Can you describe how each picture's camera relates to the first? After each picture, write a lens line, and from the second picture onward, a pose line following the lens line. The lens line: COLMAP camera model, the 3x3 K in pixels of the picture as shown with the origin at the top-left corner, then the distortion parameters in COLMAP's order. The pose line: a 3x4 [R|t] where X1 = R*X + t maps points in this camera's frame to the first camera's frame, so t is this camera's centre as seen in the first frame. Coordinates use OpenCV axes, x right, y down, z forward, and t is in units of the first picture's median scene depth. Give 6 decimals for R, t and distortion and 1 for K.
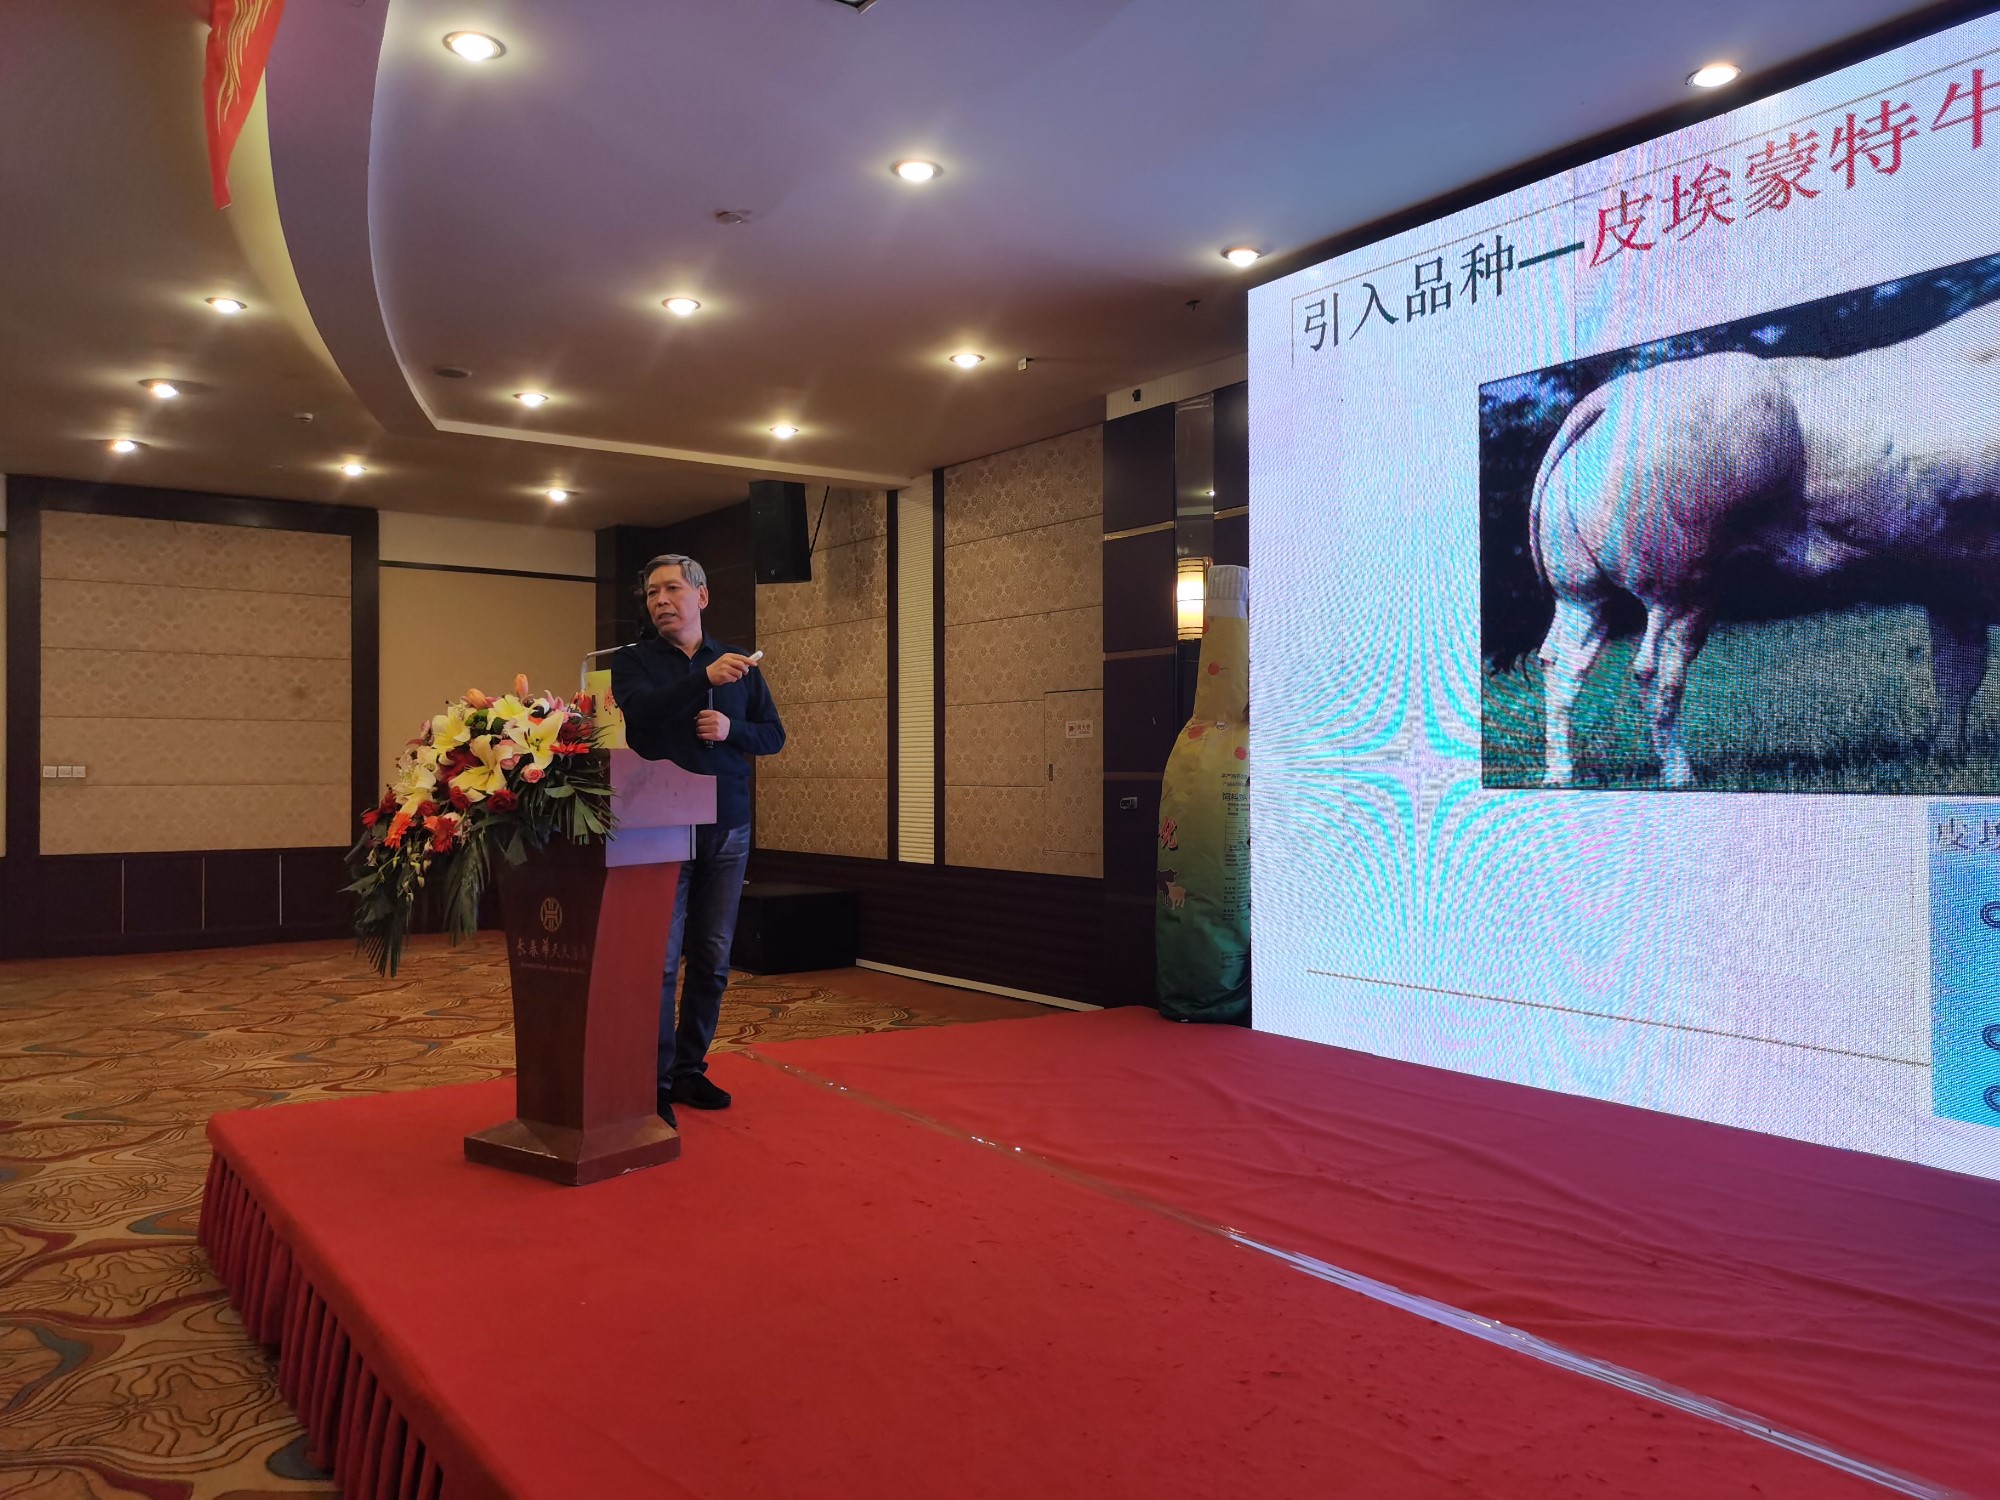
lens RADIAL K [[1540.9, 0, 993.2], [0, 1540.9, 769.2], [0, 0, 1]] dist [0.049040, -0.042837]
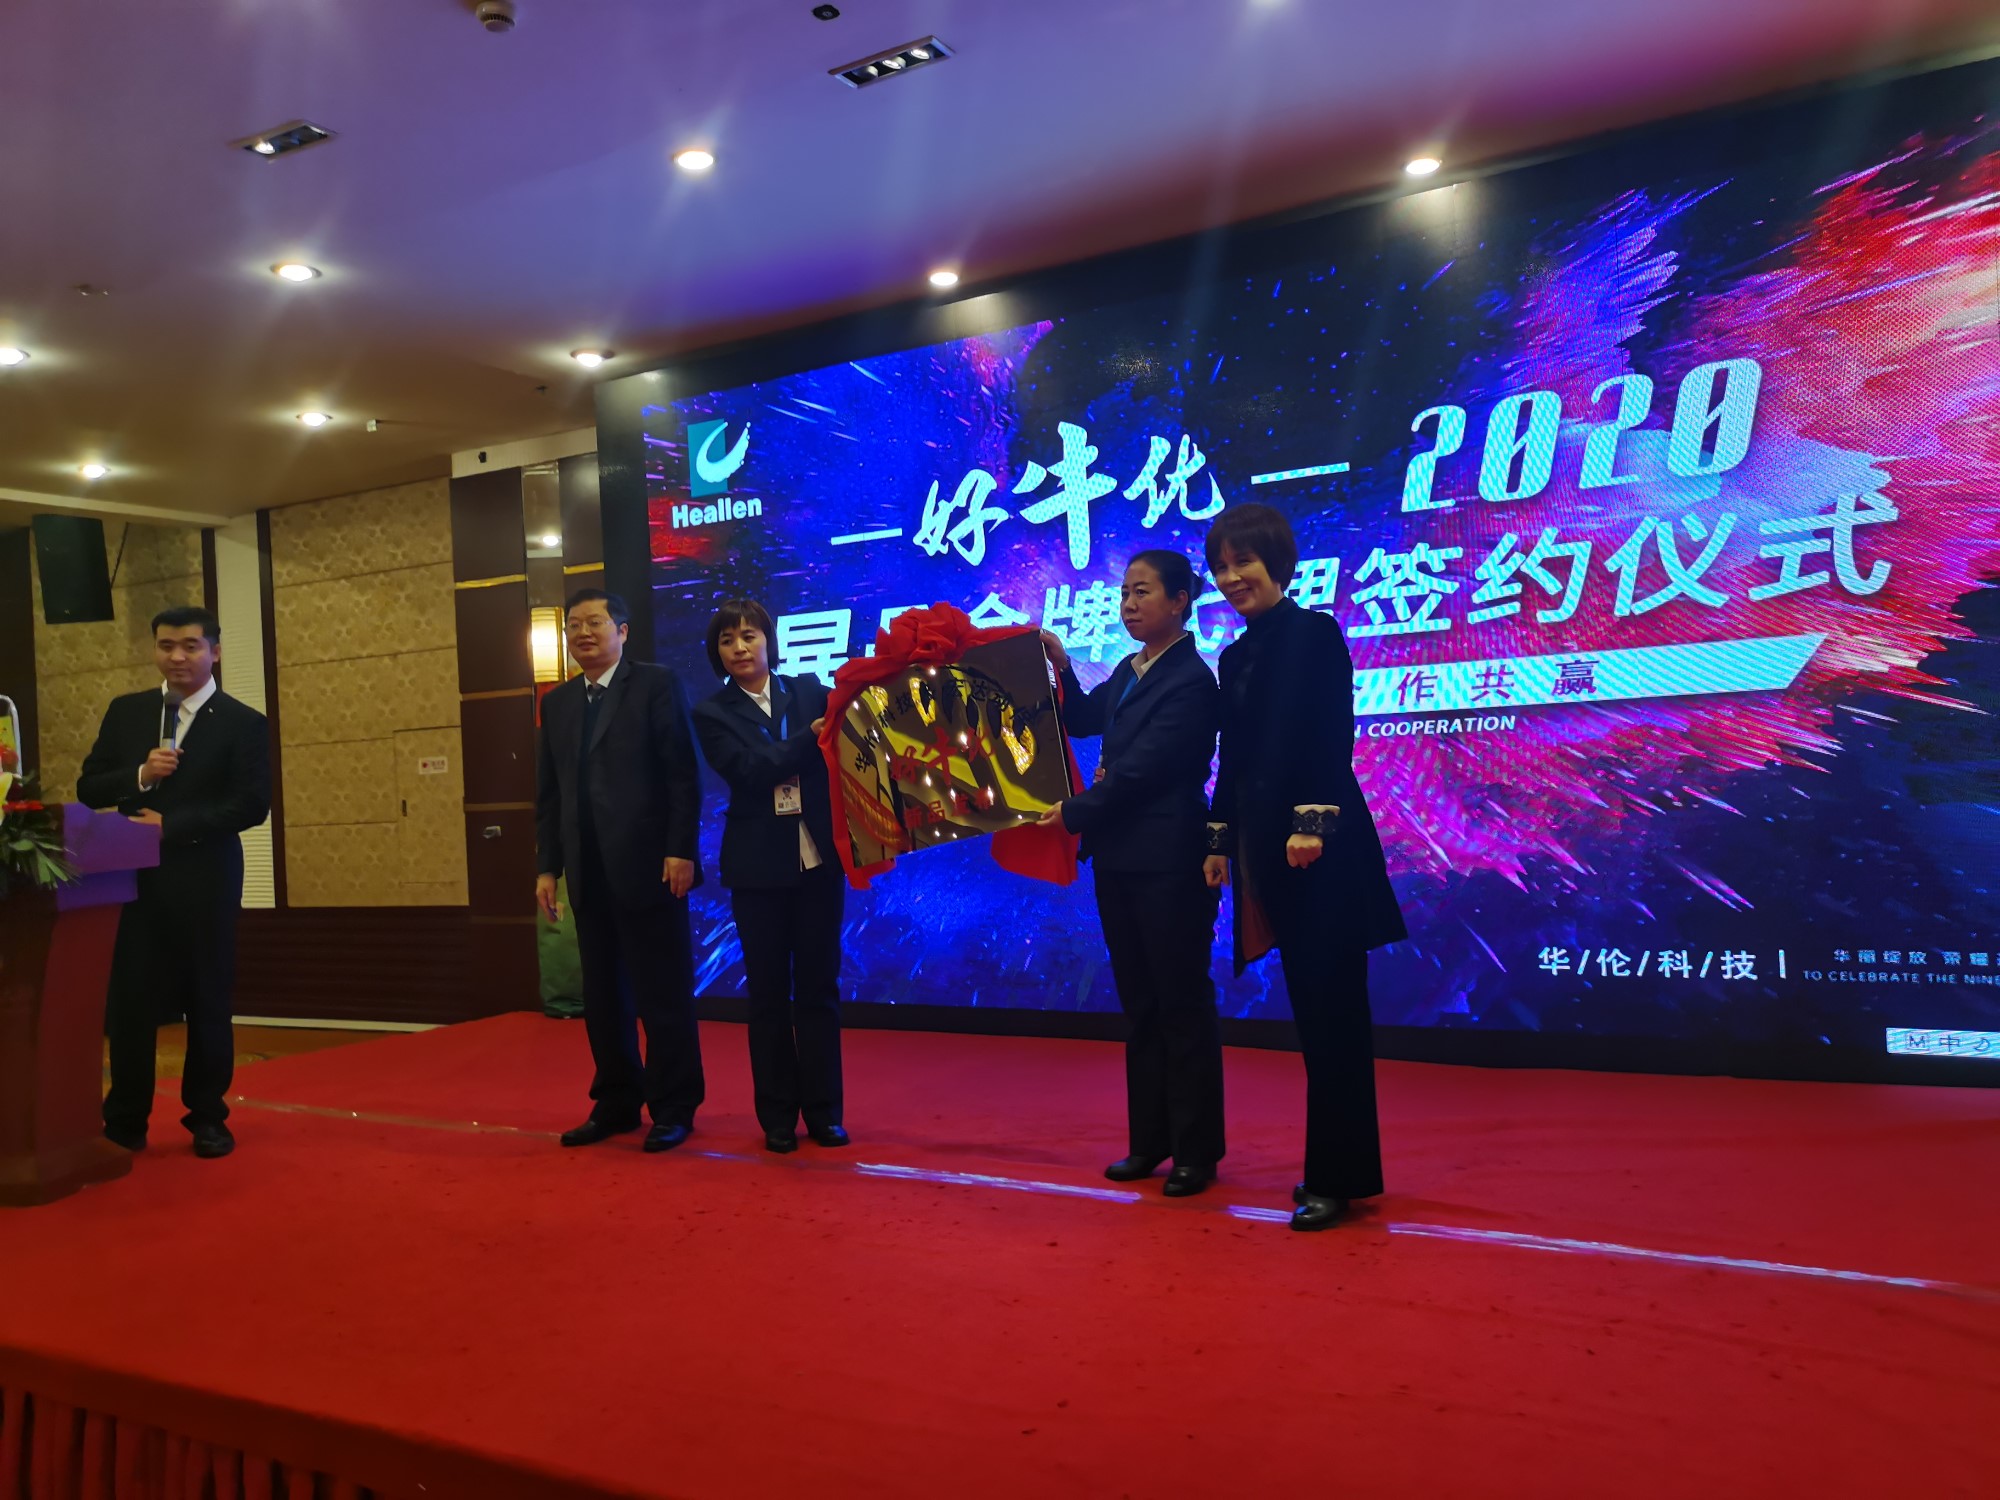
lens RADIAL K [[1540.9, 0, 1000.6], [0, 1540.9, 753.4], [0, 0, 1]] dist [0.049040, -0.042837]
pose [[0.902740, -0.036609, 0.428625, -0.046187], [0.047261, 0.998781, -0.014232, -0.000867], [-0.427582, 0.033105, 0.903370, -0.116469]]
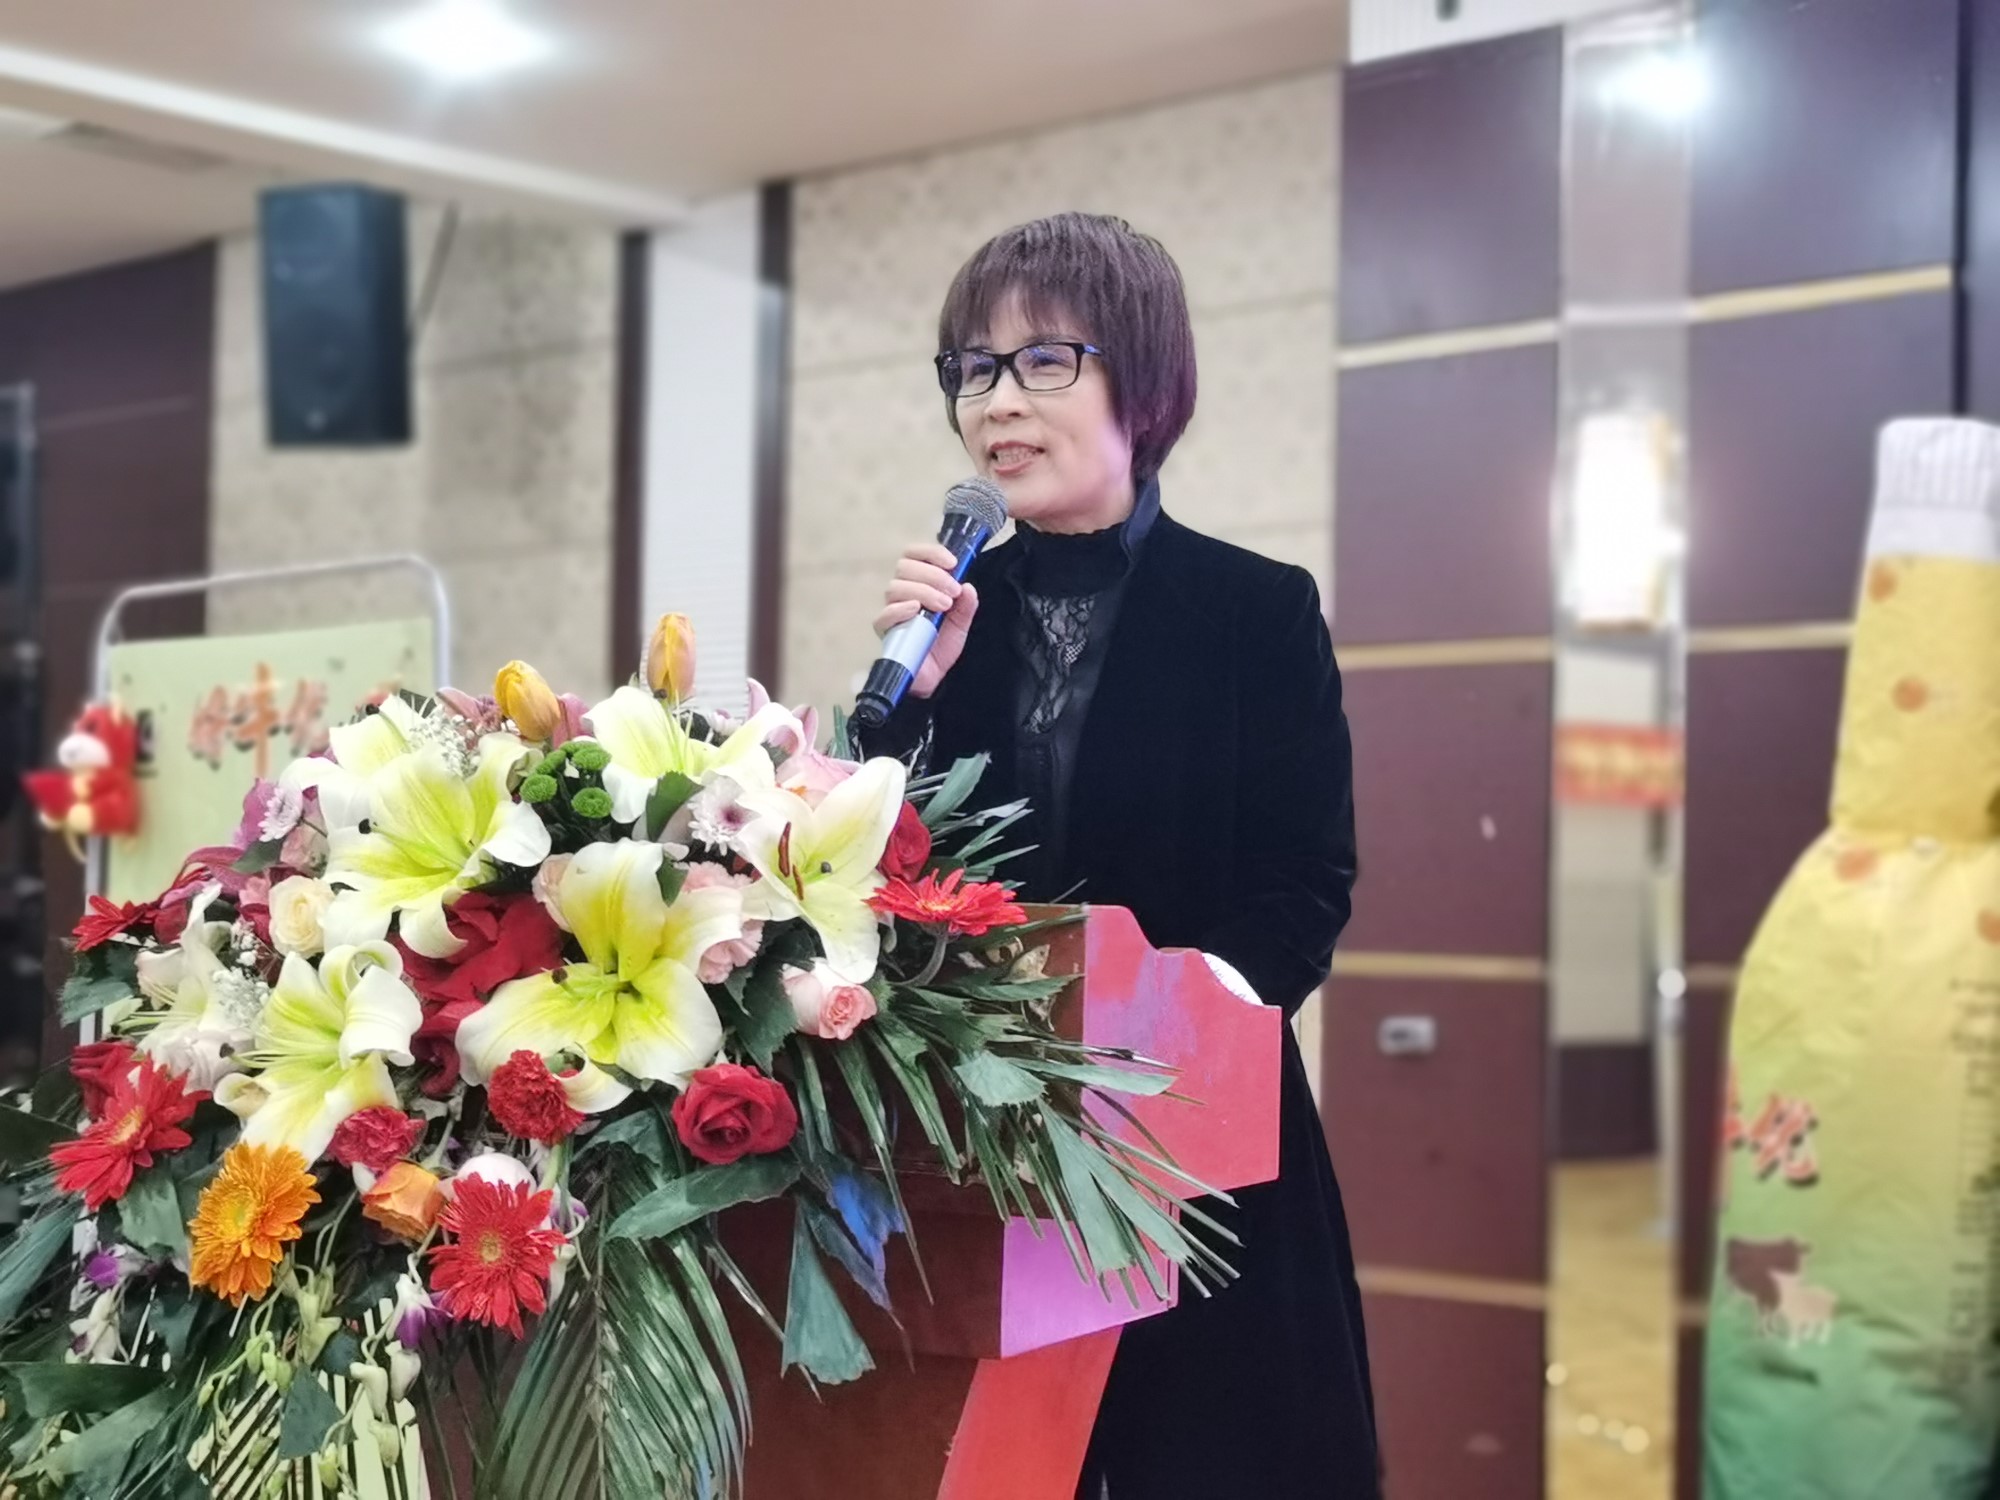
lens RADIAL K [[3206.1, 0, 993.4], [0, 3206.1, 755.9], [0, 0, 1]] dist [0.060082, 0.000000]
pose [[0.981270, 0.030556, 0.190198, -0.149535], [-0.021291, 0.998494, -0.050565, -0.004443], [-0.191457, 0.045569, 0.980443, 0.193189]]
